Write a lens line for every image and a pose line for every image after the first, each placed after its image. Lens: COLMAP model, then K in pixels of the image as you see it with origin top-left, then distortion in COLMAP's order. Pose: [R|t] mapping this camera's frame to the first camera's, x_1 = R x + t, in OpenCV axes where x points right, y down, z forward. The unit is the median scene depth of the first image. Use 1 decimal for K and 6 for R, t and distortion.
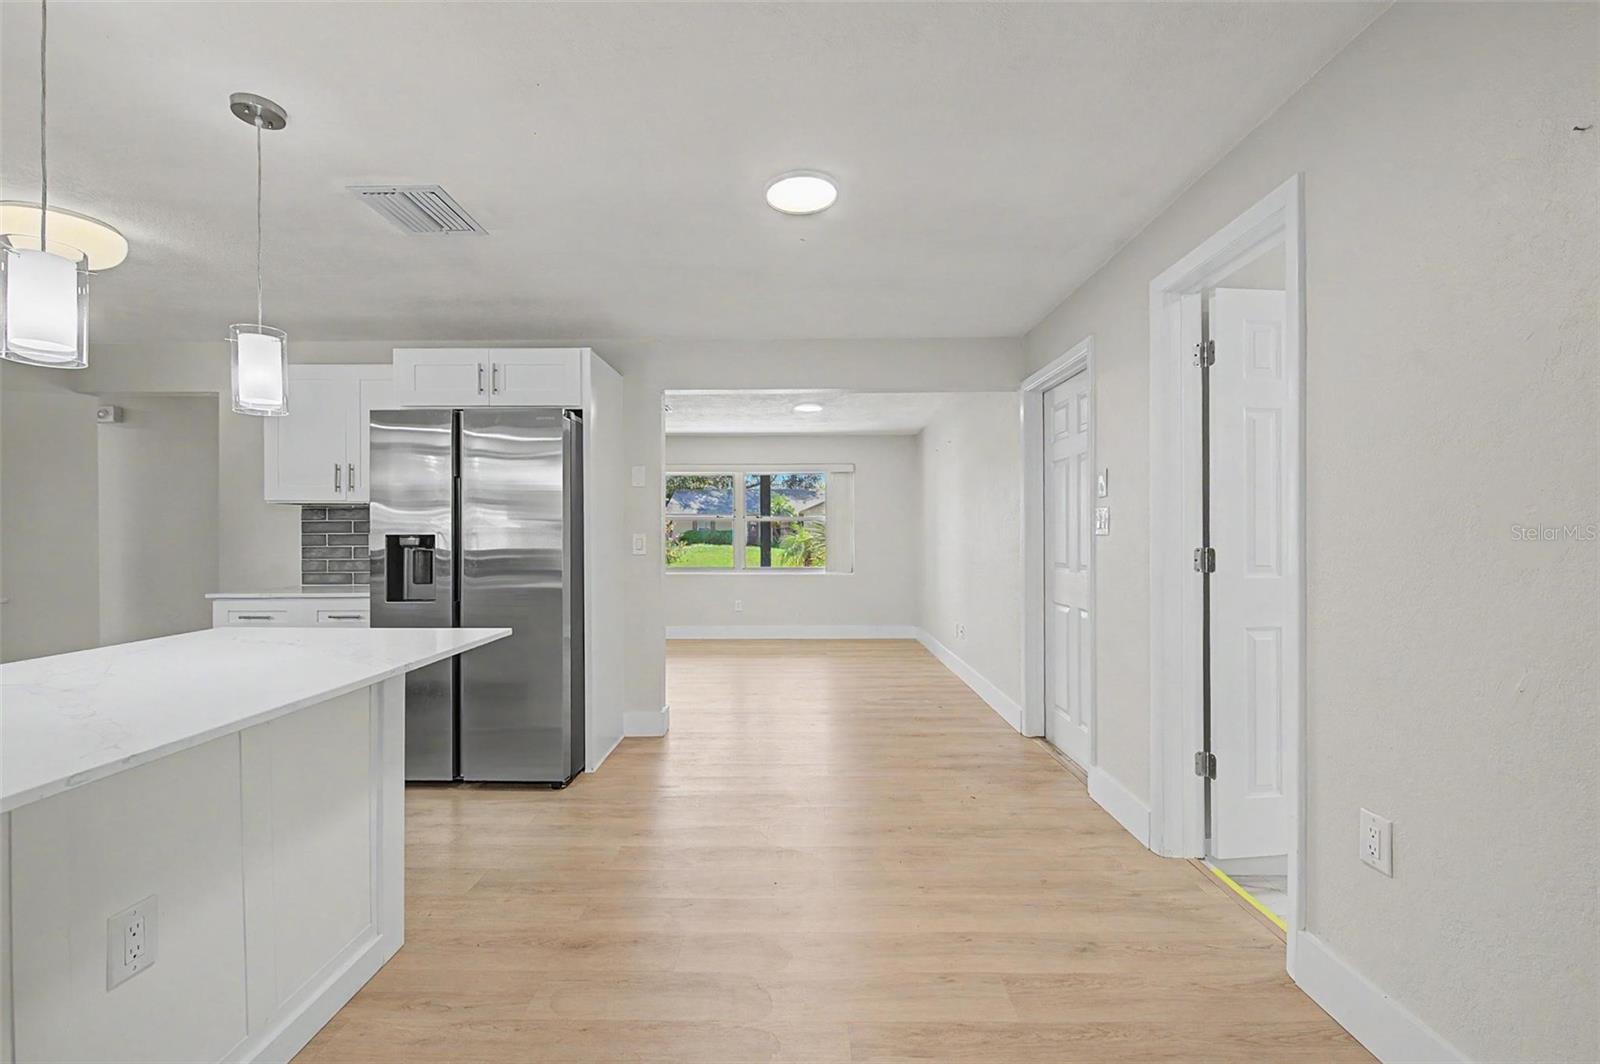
lens RADIAL K [[685.1, 0, 806.6], [0, 685.1, 539.9], [0, 0, 1]] dist [0.000975, -0.000315]
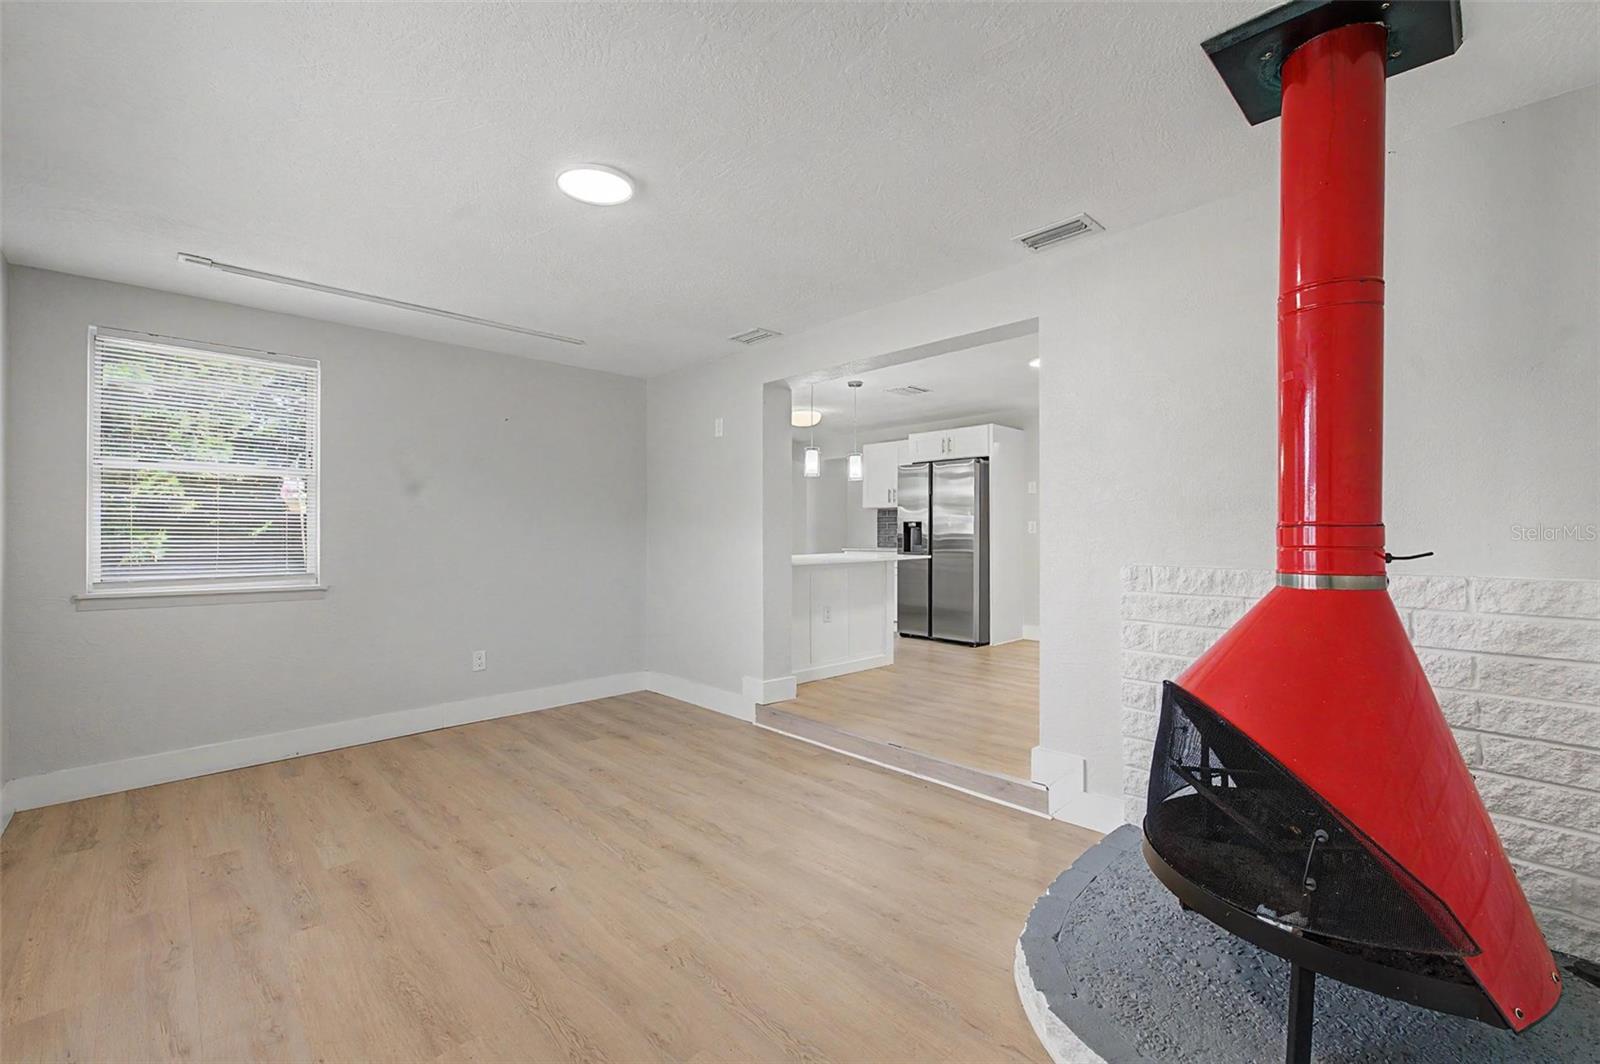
lens RADIAL K [[685.1, 0, 800.7], [0, 685.1, 533.4], [0, 0, 1]] dist [0.000975, -0.000315]
pose [[0.715801, 0.001911, -0.698301, 0.663876], [-0.007407, 0.999961, -0.004856, 0.042074], [0.698265, 0.008648, 0.715788, -0.773763]]
